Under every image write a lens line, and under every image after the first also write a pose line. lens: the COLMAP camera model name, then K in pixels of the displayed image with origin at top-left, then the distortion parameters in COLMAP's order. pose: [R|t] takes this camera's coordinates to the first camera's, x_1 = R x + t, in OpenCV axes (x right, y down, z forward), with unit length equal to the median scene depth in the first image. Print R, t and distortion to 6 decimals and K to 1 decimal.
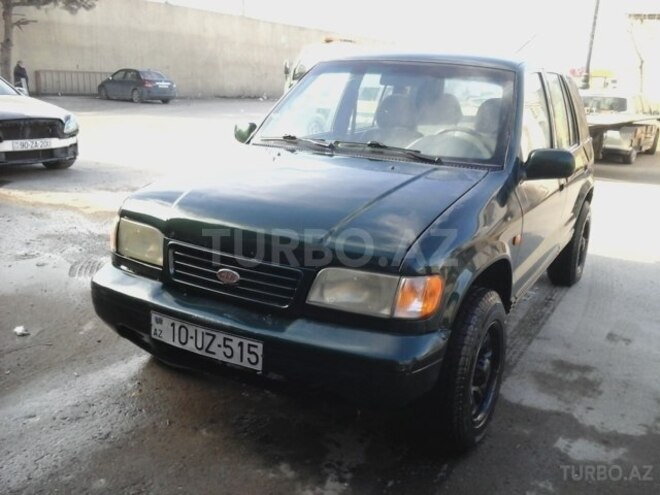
lens RADIAL K [[648.6, 0, 347.5], [0, 648.6, 246.7], [0, 0, 1]] dist [0.024844, -0.020344]
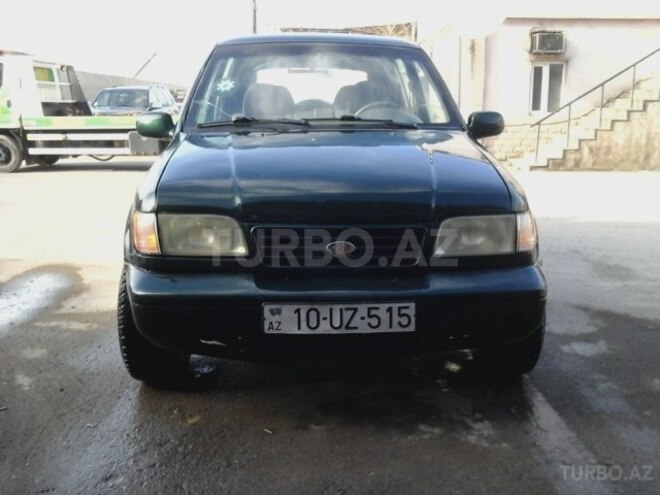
lens RADIAL K [[648.6, 0, 347.5], [0, 648.6, 246.7], [0, 0, 1]] dist [0.024844, -0.020344]
pose [[0.842181, -0.159132, 0.515178, -0.670578], [0.174075, 0.984538, 0.019544, 0.027407], [-0.510323, 0.073220, 0.856860, 0.191149]]
